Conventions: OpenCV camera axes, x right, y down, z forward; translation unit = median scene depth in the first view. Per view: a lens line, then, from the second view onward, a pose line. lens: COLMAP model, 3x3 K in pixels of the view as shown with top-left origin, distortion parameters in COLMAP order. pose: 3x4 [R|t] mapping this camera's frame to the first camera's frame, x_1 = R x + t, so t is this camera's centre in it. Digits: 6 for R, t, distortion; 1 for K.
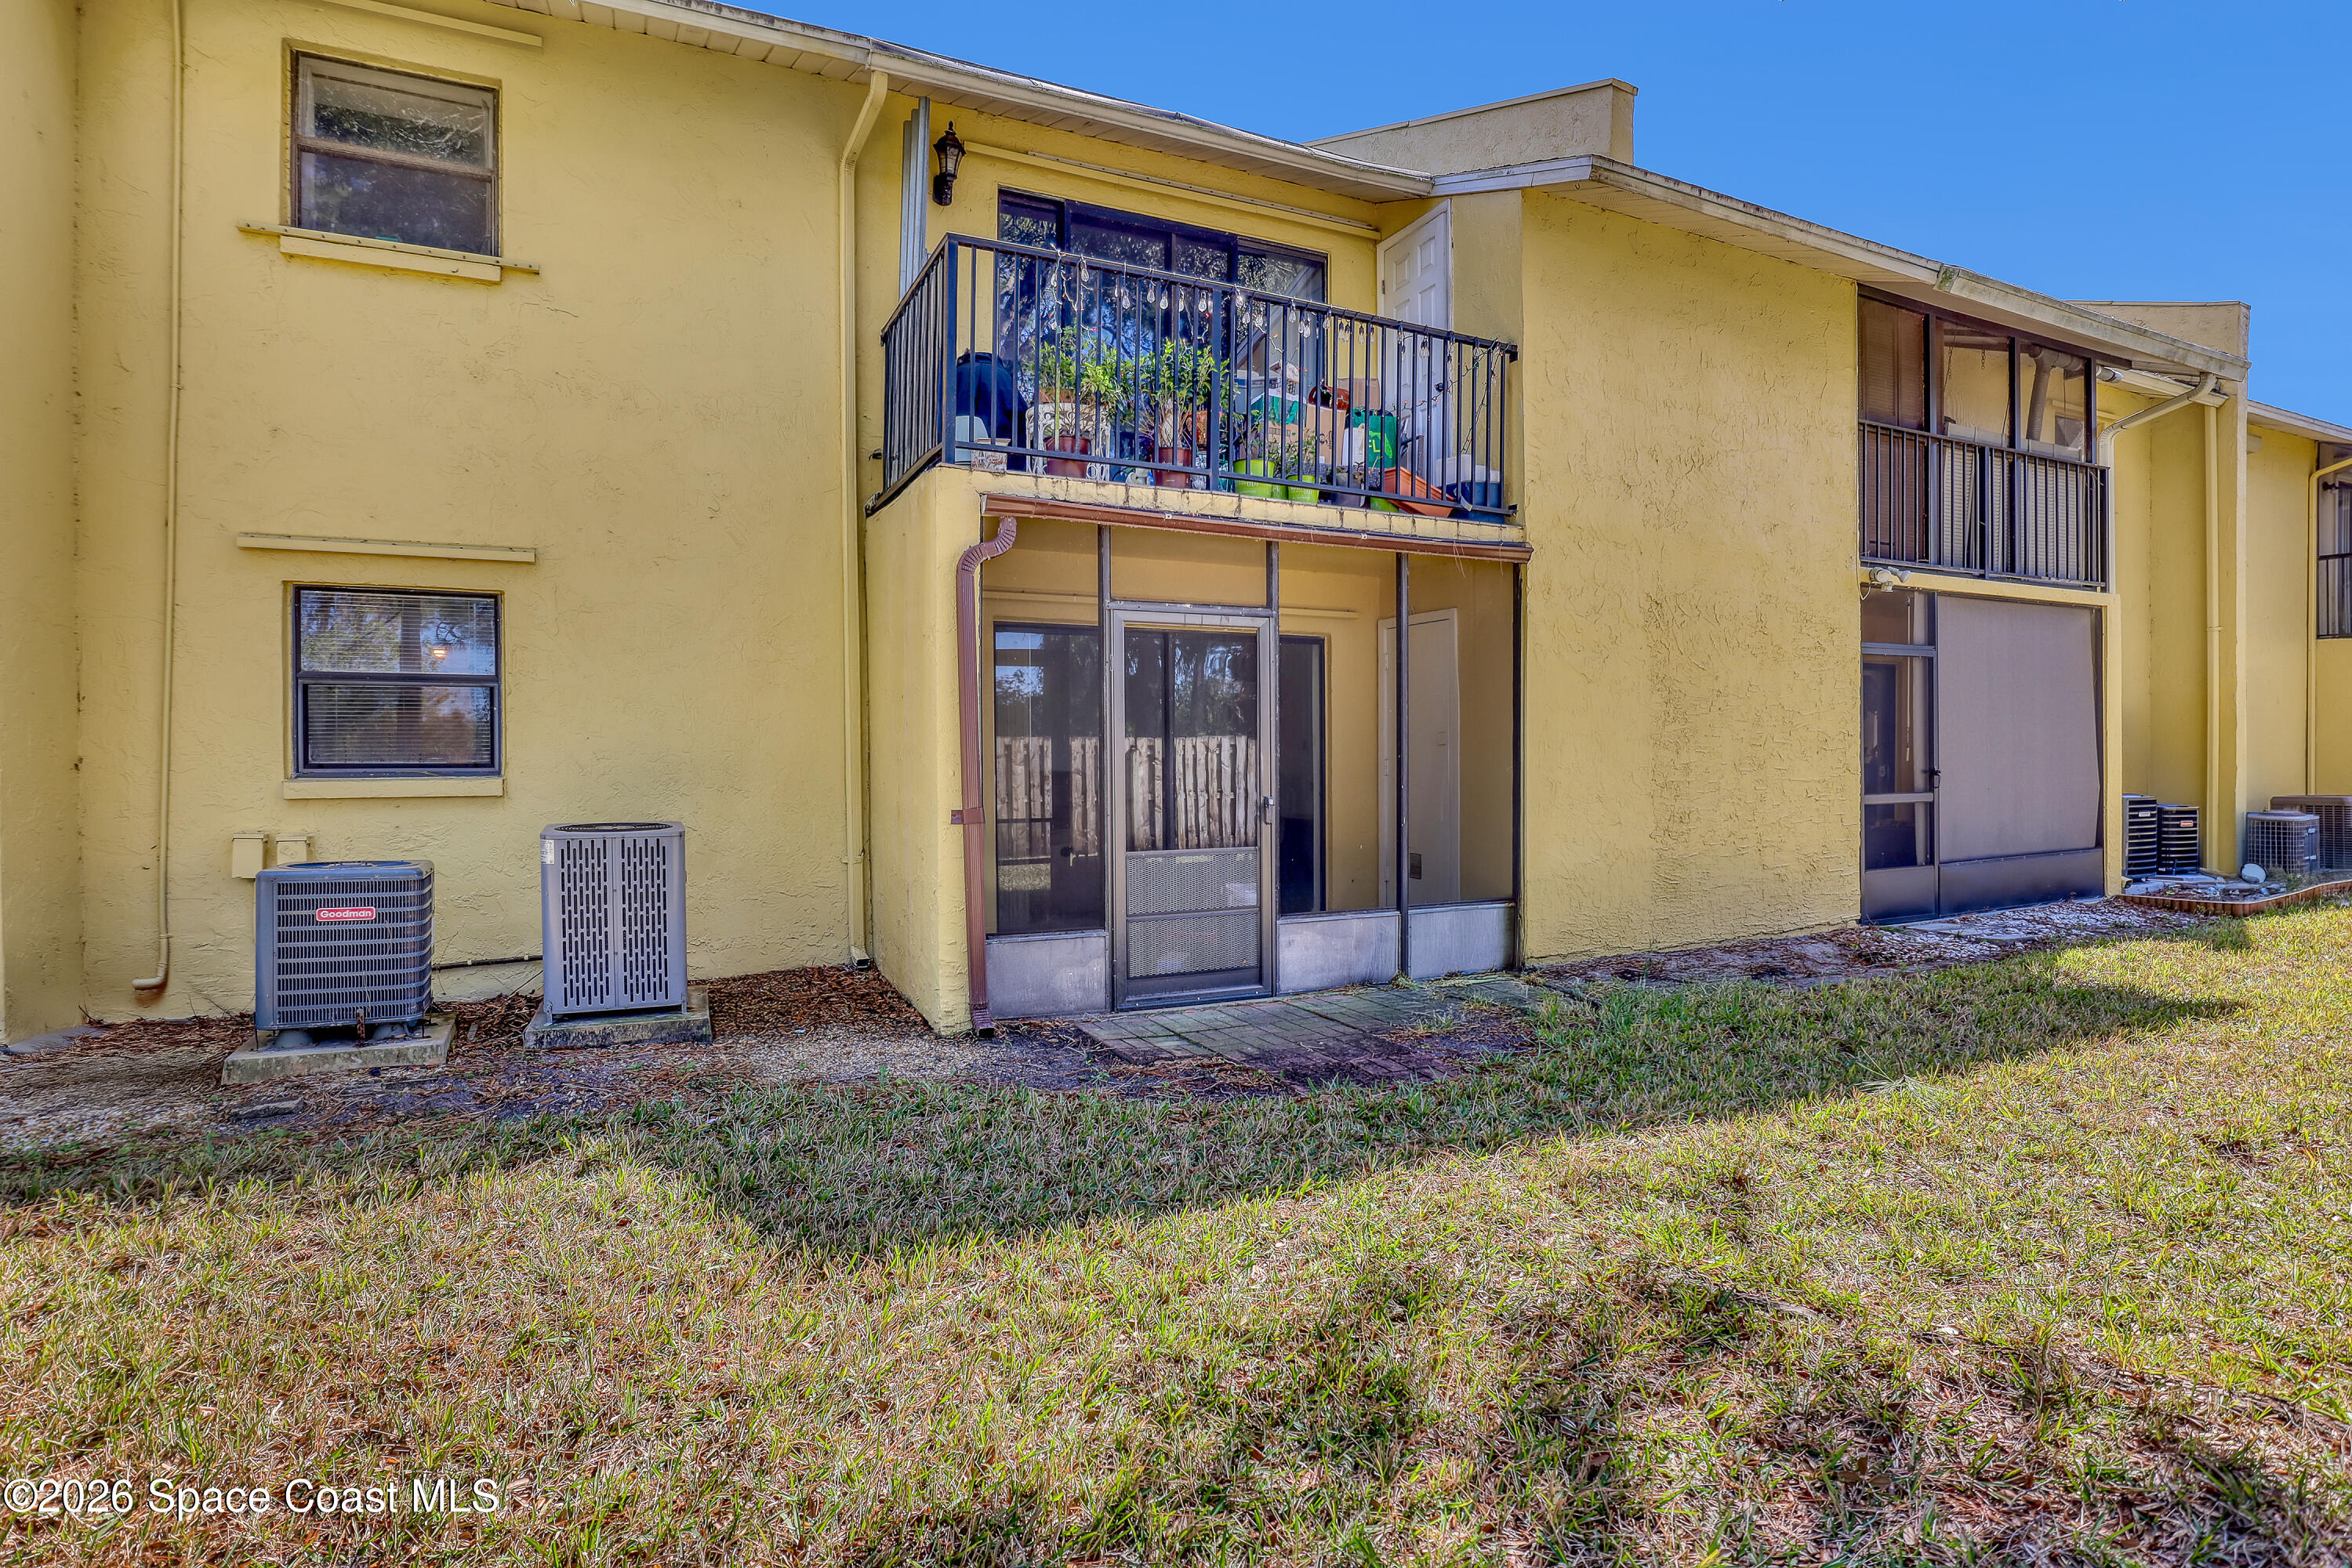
lens RADIAL K [[1220.2, 0, 1207.4], [0, 1220.2, 762.1], [0, 0, 1]] dist [-0.061548, 0.019092]
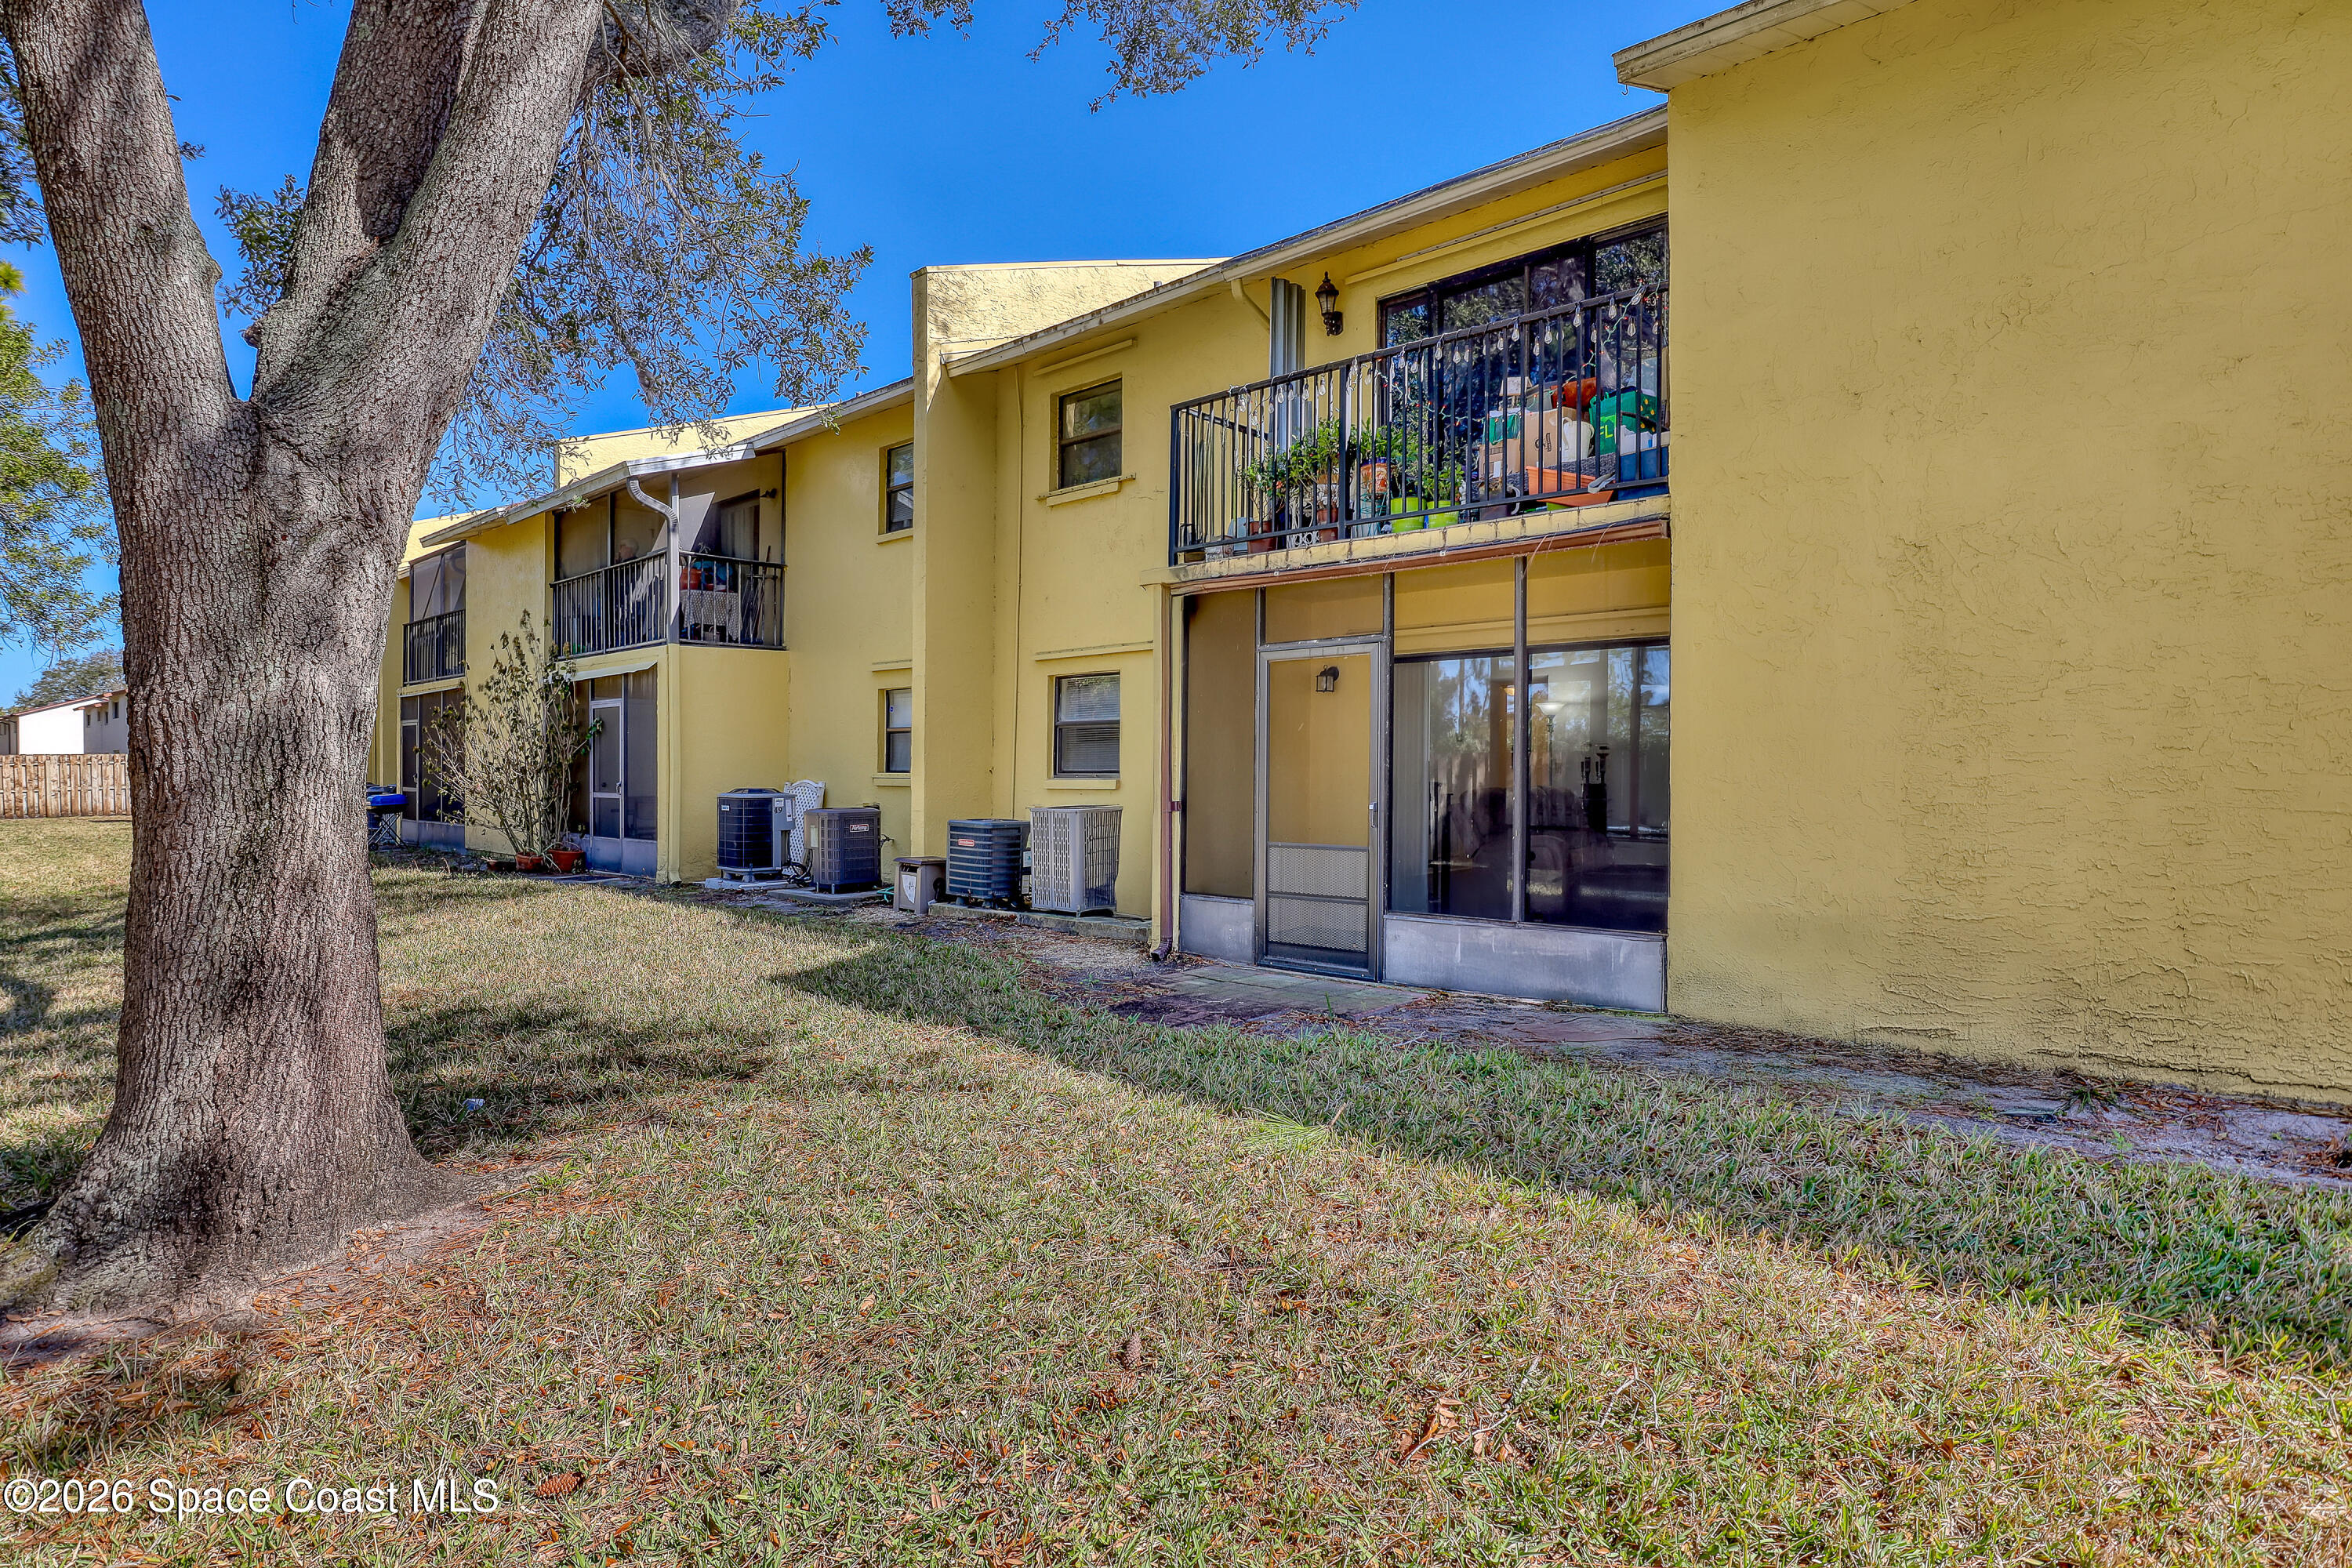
lens RADIAL K [[1222.0, 0, 1187.0], [0, 1222.0, 783.6], [0, 0, 1]] dist [-0.057368, 0.017276]
pose [[0.364095, 0.011407, -0.931292, 1.048816], [-0.007692, 0.999928, 0.009241, 0.001953], [0.931330, 0.003799, 0.364156, 0.438609]]
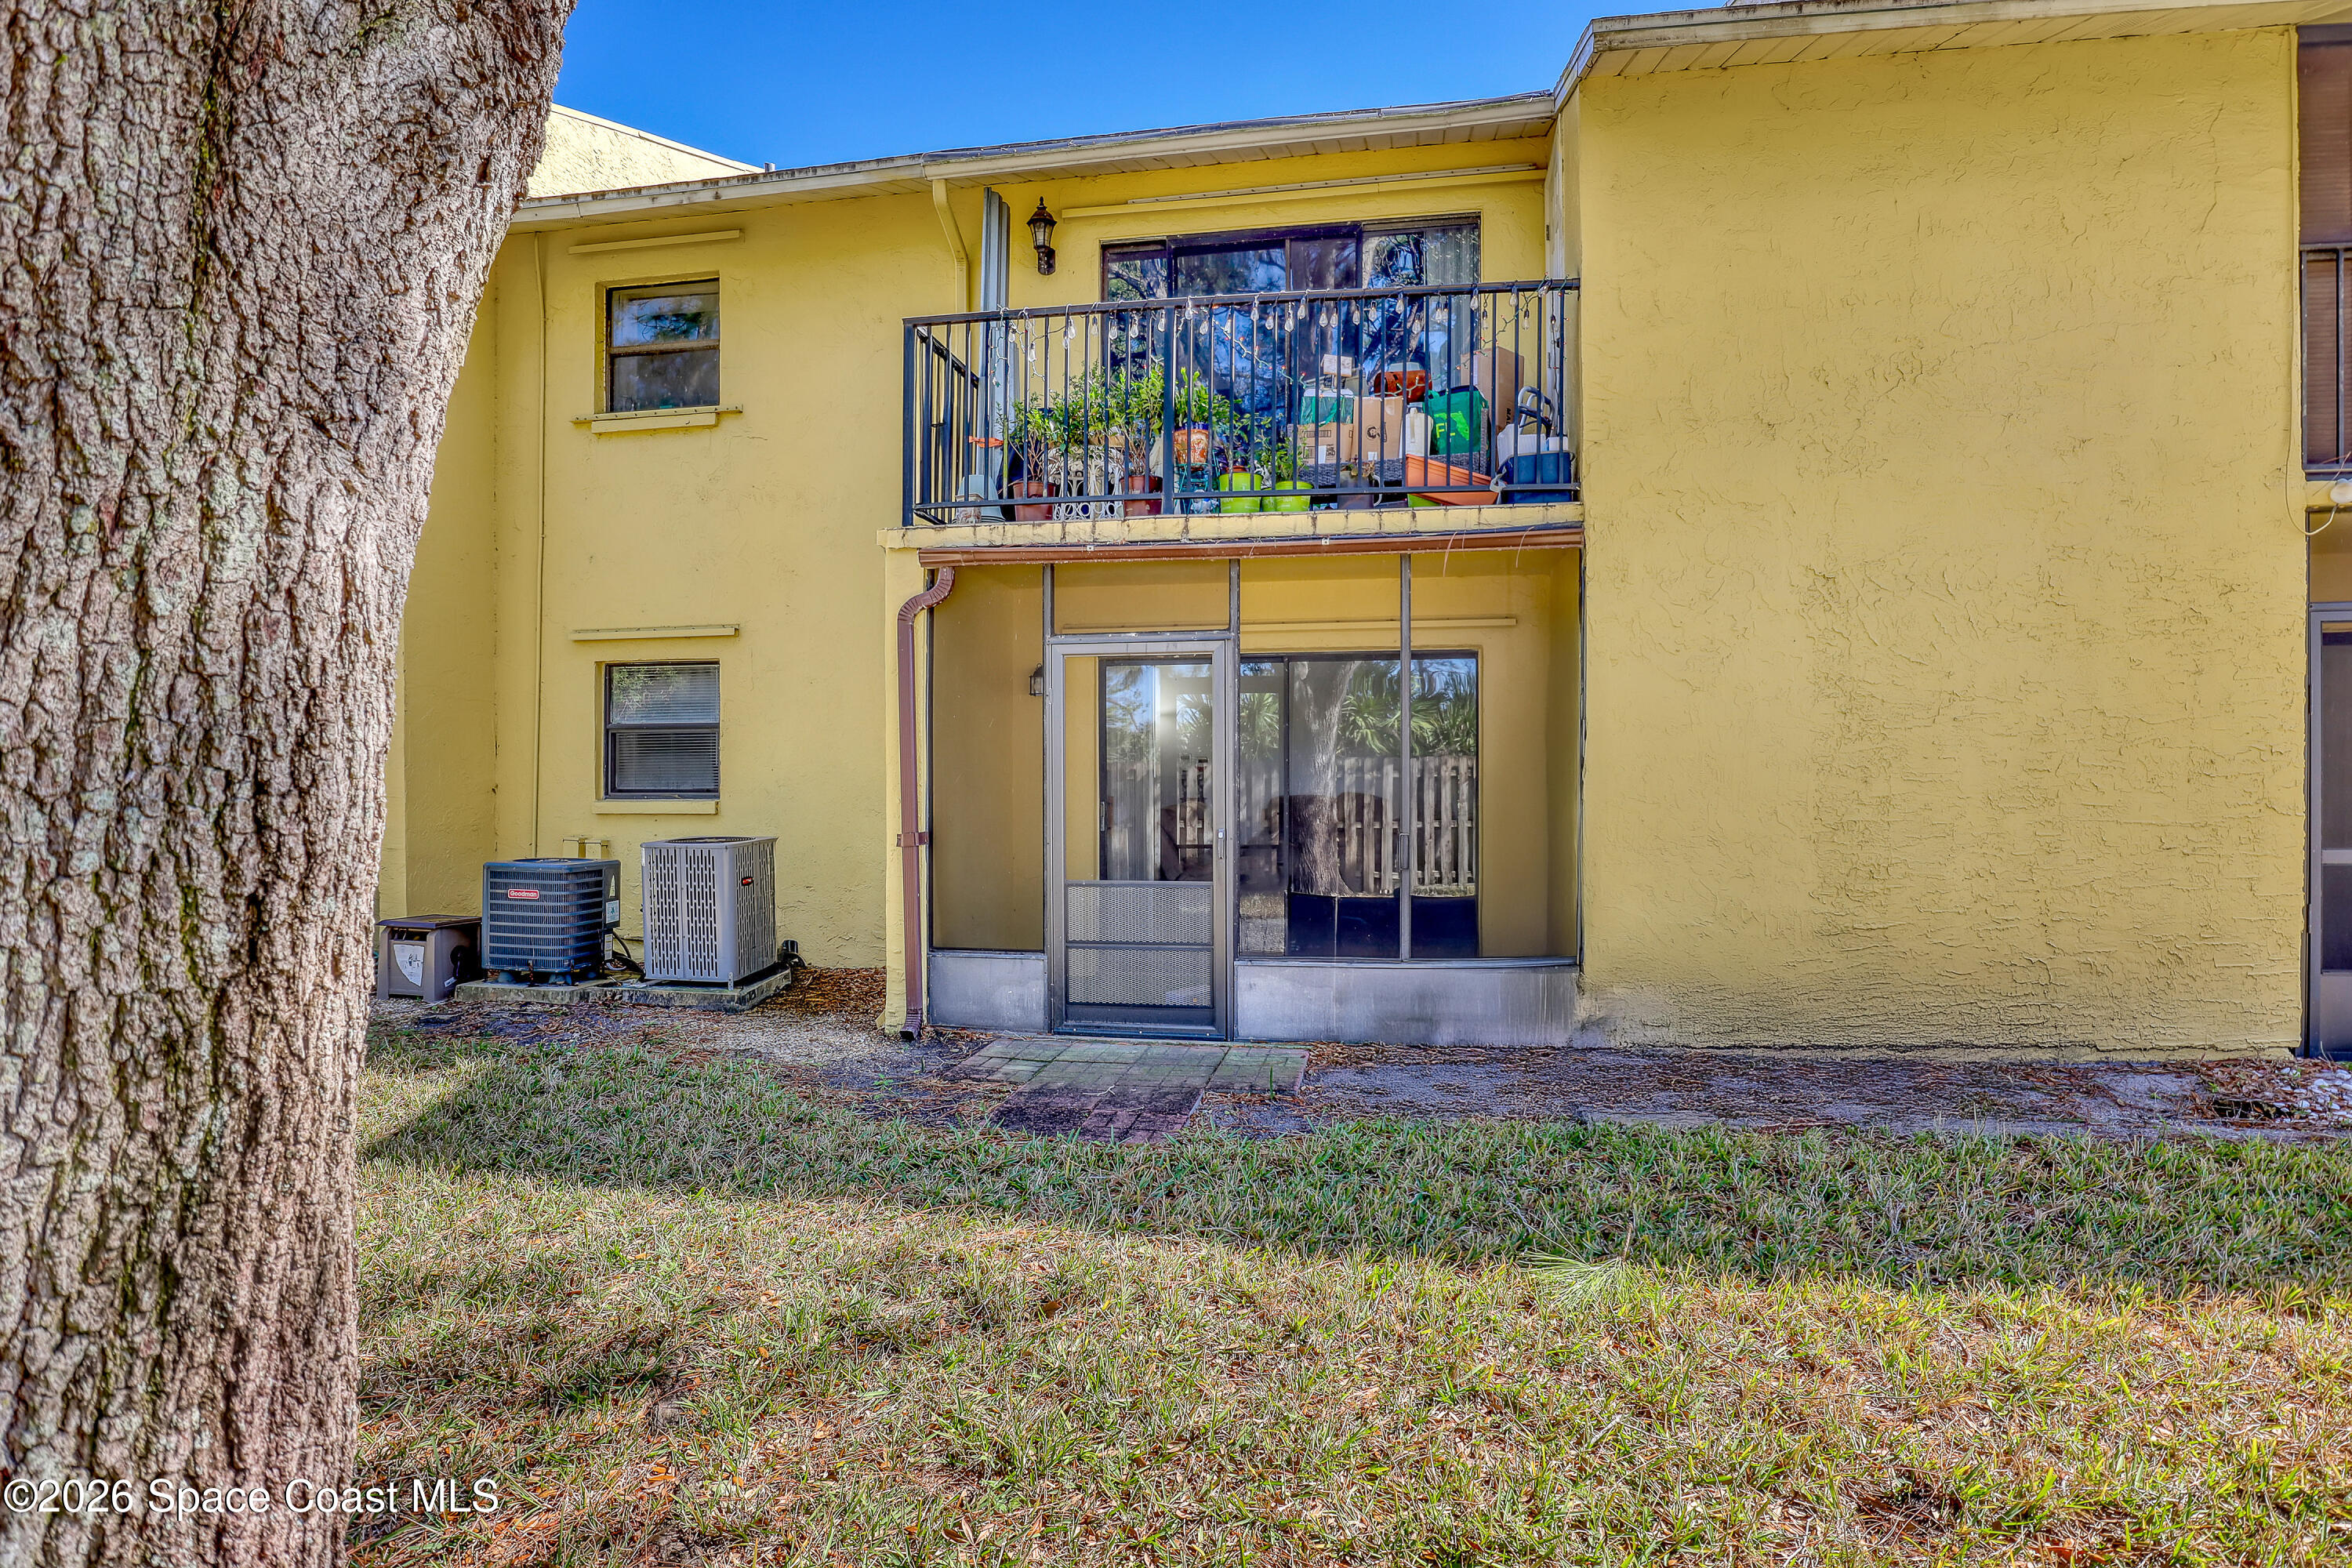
lens RADIAL K [[1222.0, 0, 1187.0], [0, 1222.0, 783.6], [0, 0, 1]] dist [-0.057368, 0.017276]
pose [[0.804925, 0.002681, -0.593370, 0.600688], [-0.001999, 0.999996, 0.001807, -0.008642], [0.593373, -0.000268, 0.804928, 0.224118]]
